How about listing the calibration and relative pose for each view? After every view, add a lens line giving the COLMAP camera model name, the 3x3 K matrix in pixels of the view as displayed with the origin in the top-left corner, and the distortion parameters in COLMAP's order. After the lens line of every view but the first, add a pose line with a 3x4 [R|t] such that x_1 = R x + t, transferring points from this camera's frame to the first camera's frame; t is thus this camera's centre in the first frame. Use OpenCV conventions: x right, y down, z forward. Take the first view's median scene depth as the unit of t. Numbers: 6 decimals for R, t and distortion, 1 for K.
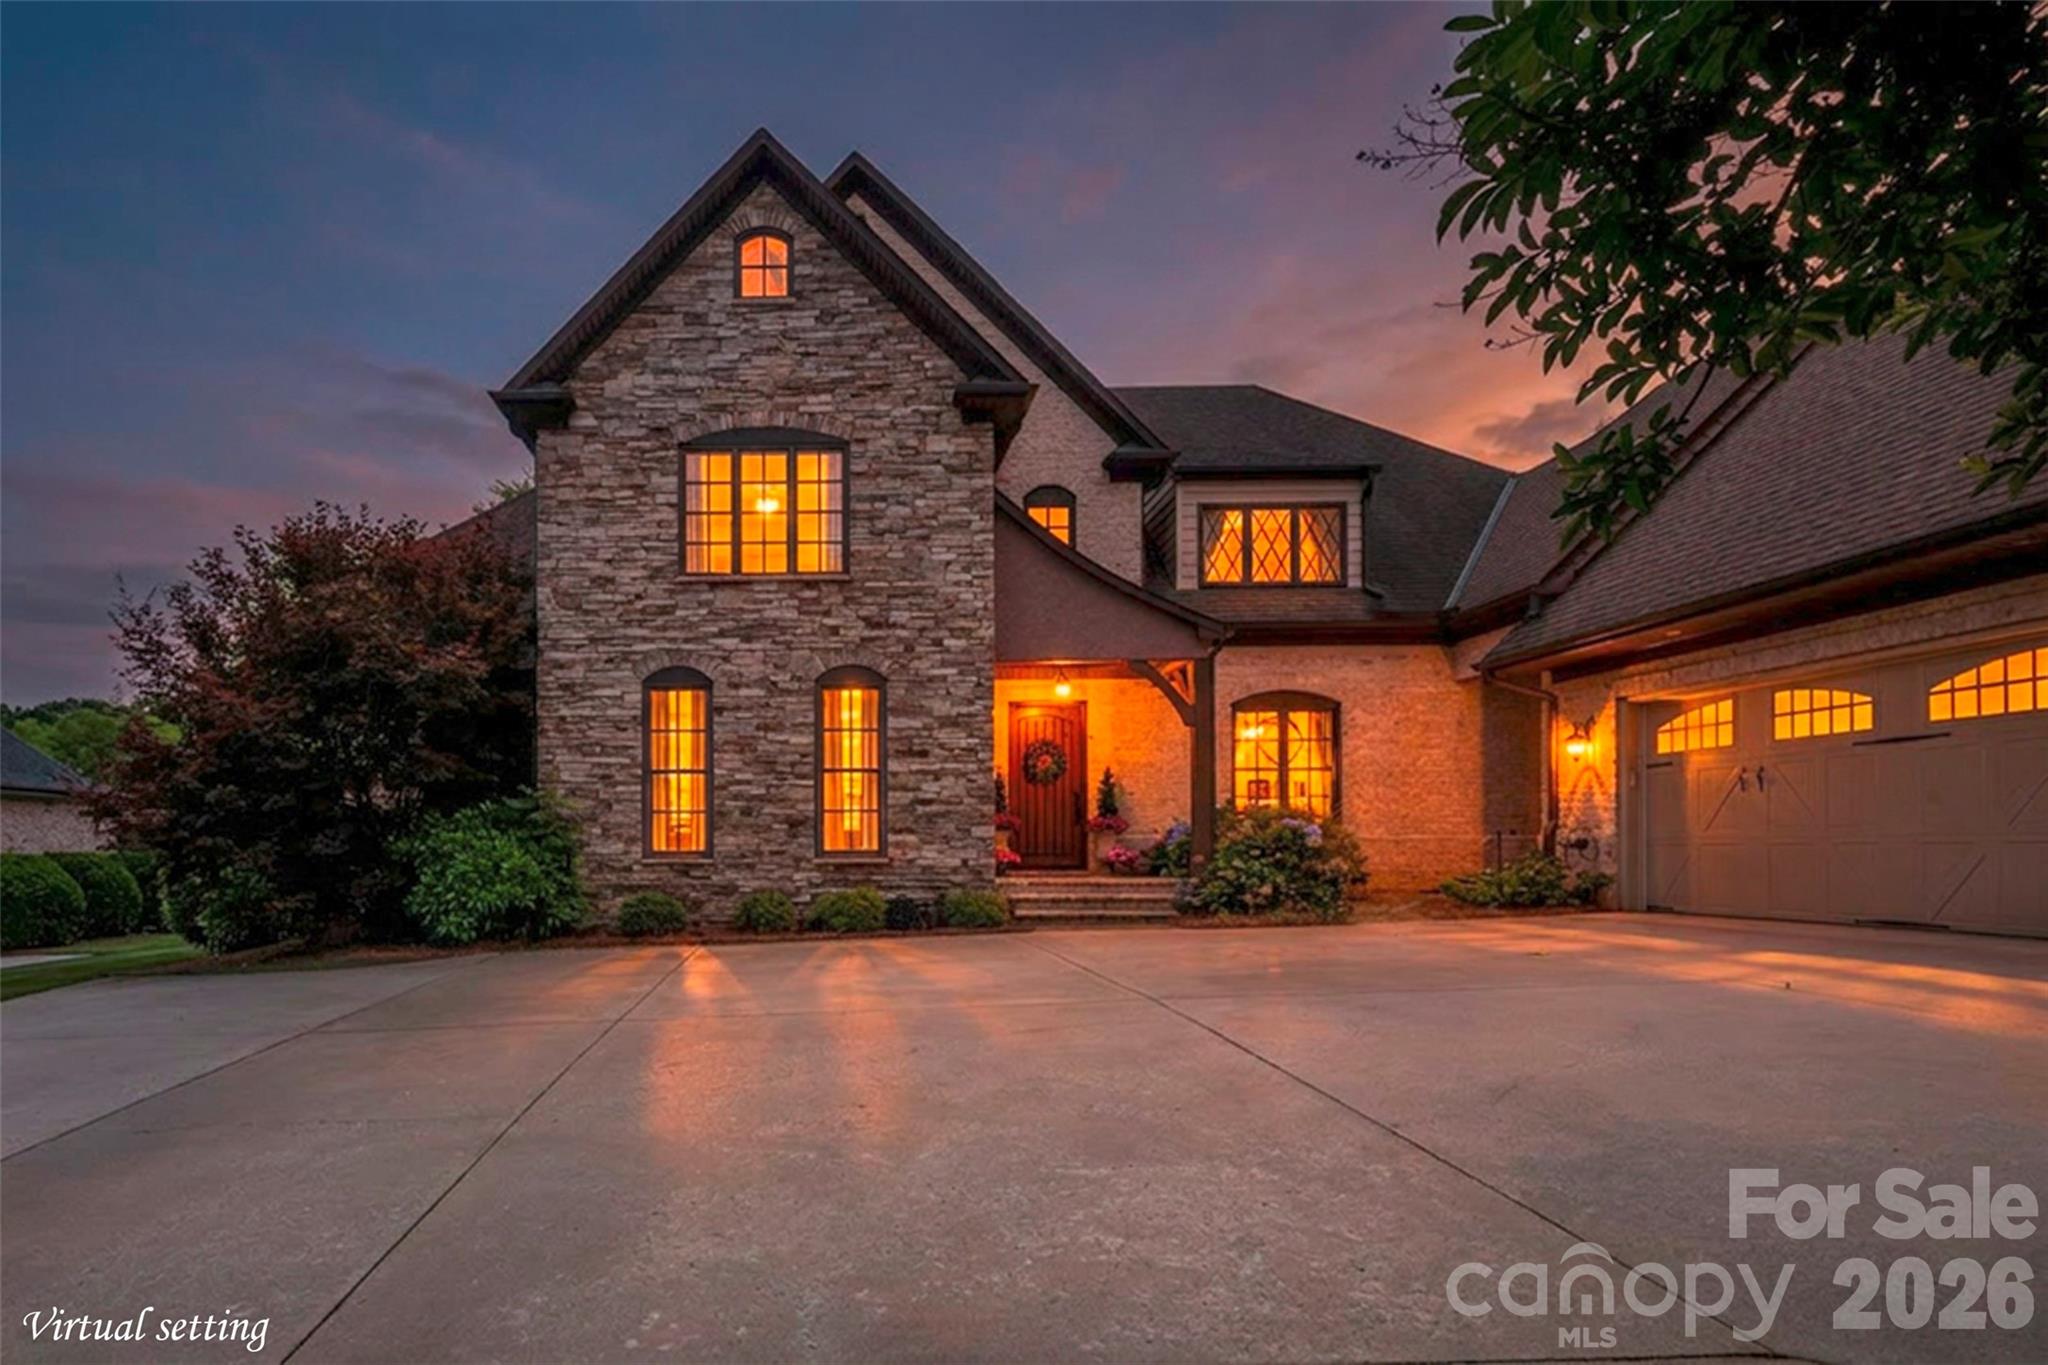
lens RADIAL K [[820.8, 0, 1033.2], [0, 820.8, 677.4], [0, 0, 1]] dist [-0.001218, -0.000063]
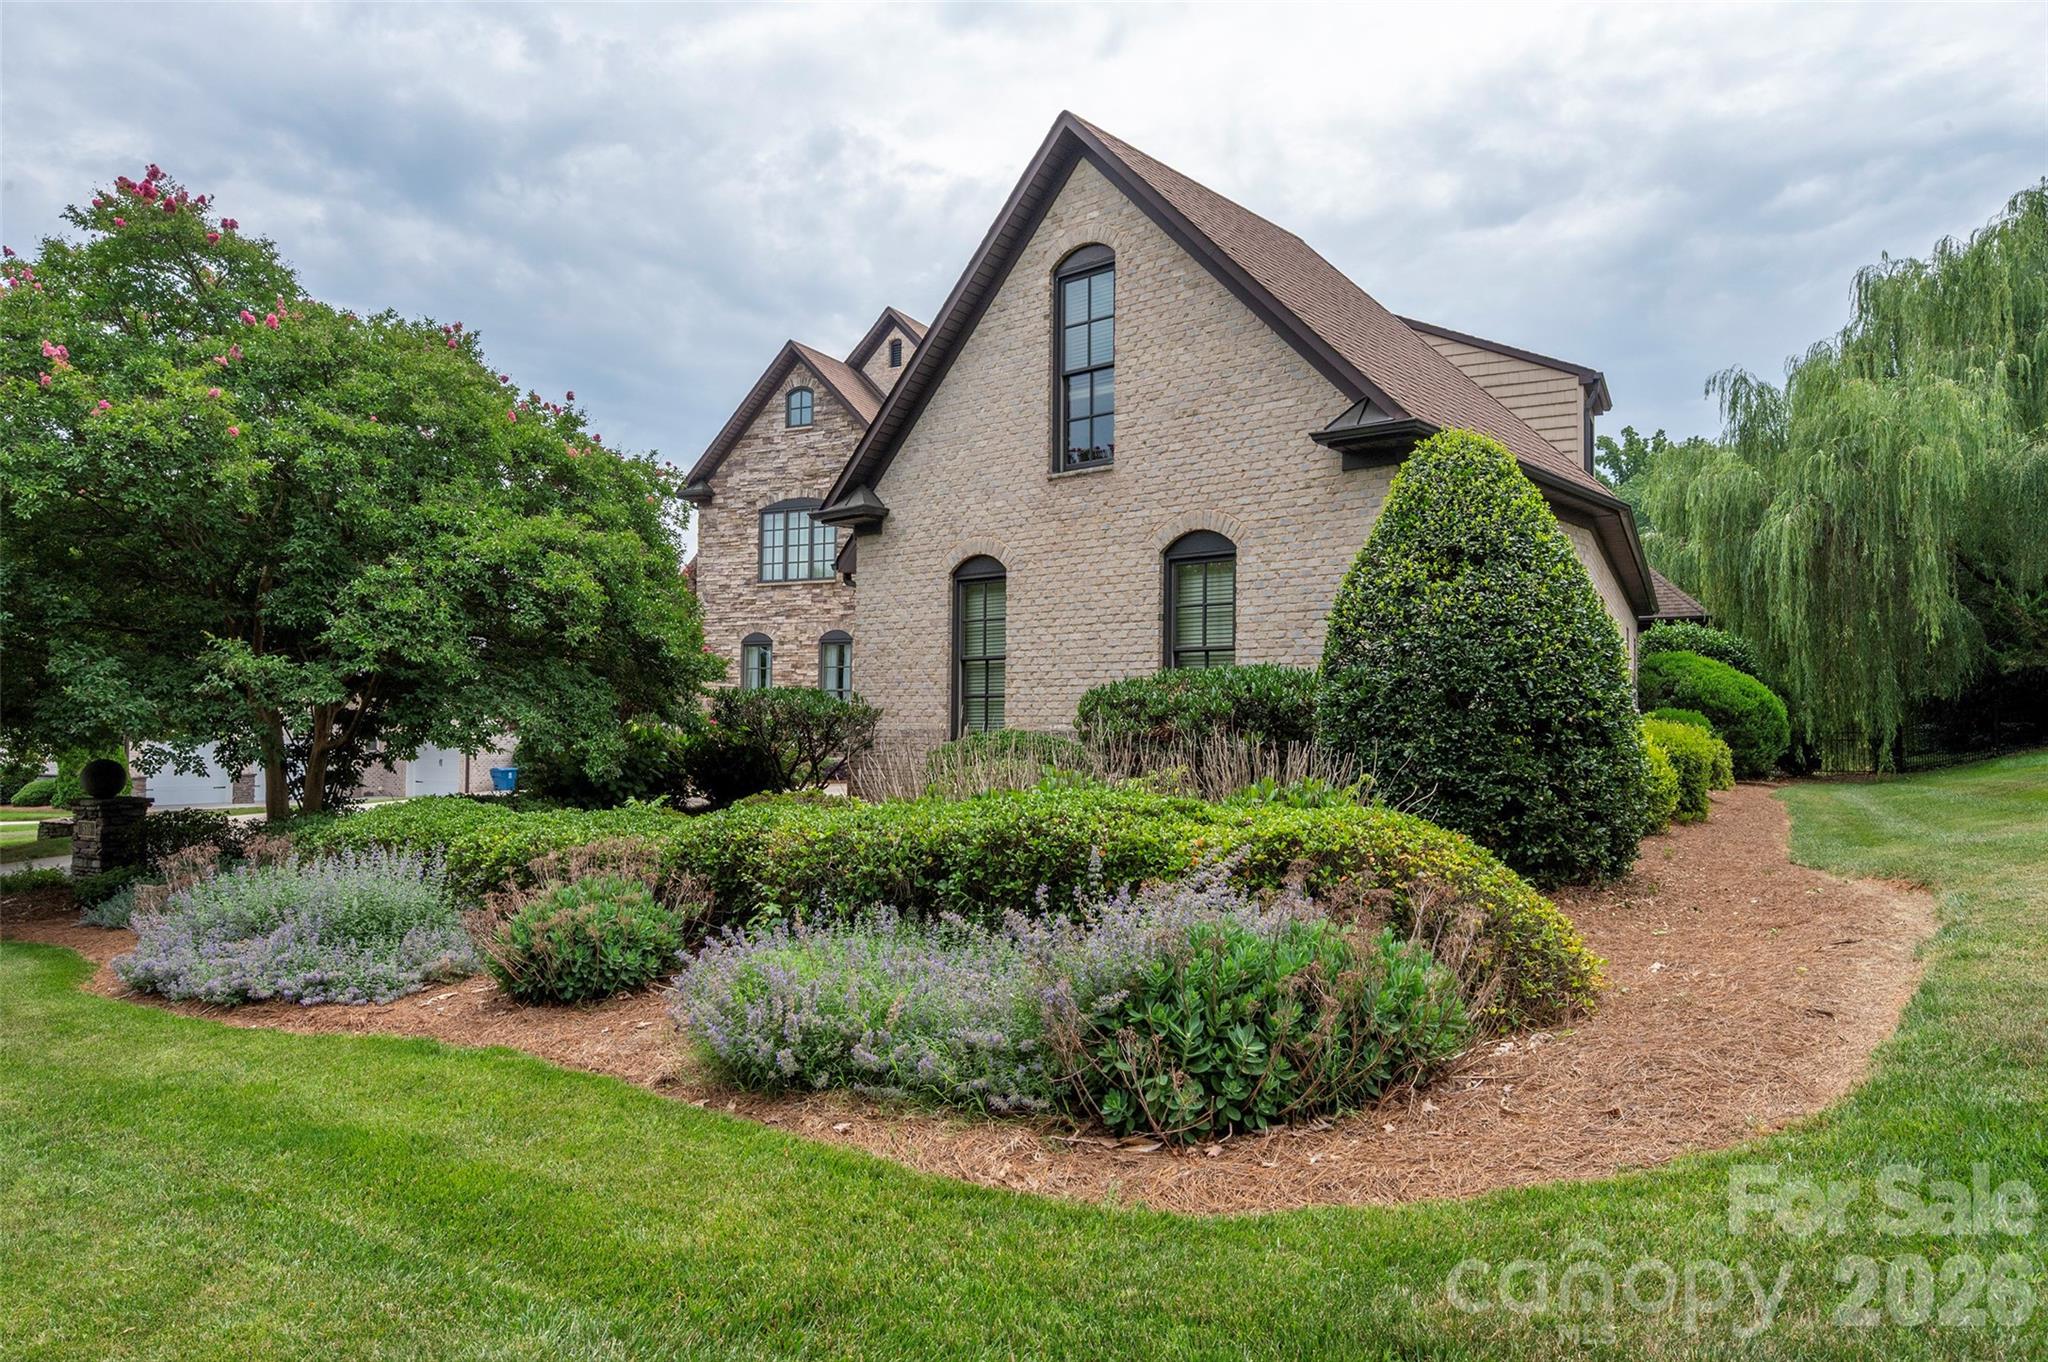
lens RADIAL K [[1283.7, 0, 1022.9], [0, 1283.7, 678.4], [0, 0, 1]] dist [-0.000952, -0.000050]
pose [[0.903514, -0.002307, -0.428553, 1.309237], [-0.009332, 0.999642, -0.025057, 0.151892], [0.428457, 0.026639, 0.903169, -1.301663]]
